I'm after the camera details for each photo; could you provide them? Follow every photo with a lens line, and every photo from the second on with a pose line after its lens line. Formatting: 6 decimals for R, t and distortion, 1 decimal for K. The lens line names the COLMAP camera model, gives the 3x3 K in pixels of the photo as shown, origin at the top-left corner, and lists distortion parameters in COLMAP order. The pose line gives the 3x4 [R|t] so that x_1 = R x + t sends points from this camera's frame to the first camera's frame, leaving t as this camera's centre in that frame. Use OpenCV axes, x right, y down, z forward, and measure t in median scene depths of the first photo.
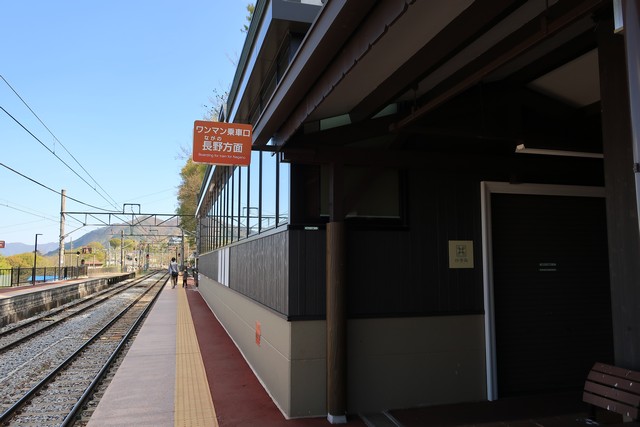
lens RADIAL K [[498.5, 0, 321.9], [0, 498.5, 215.9], [0, 0, 1]] dist [-0.009540, 0.017203]
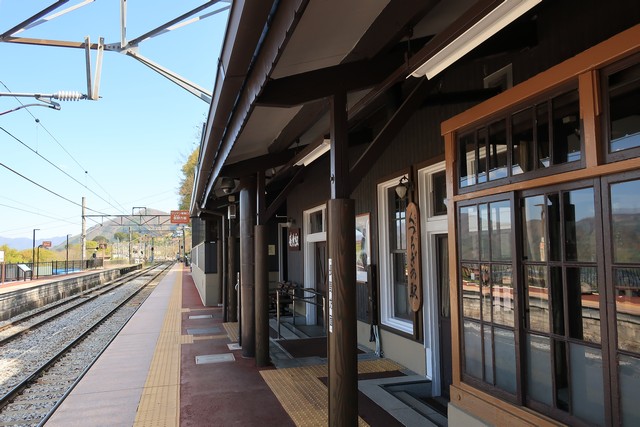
lens RADIAL K [[498.5, 0, 325.5], [0, 498.5, 210.3], [0, 0, 1]] dist [-0.009540, 0.017203]
pose [[0.999814, -0.019309, 0.000264, 0.070734], [0.019305, 0.999756, 0.010695, -0.020090], [-0.000470, -0.010688, 0.999943, -0.211884]]
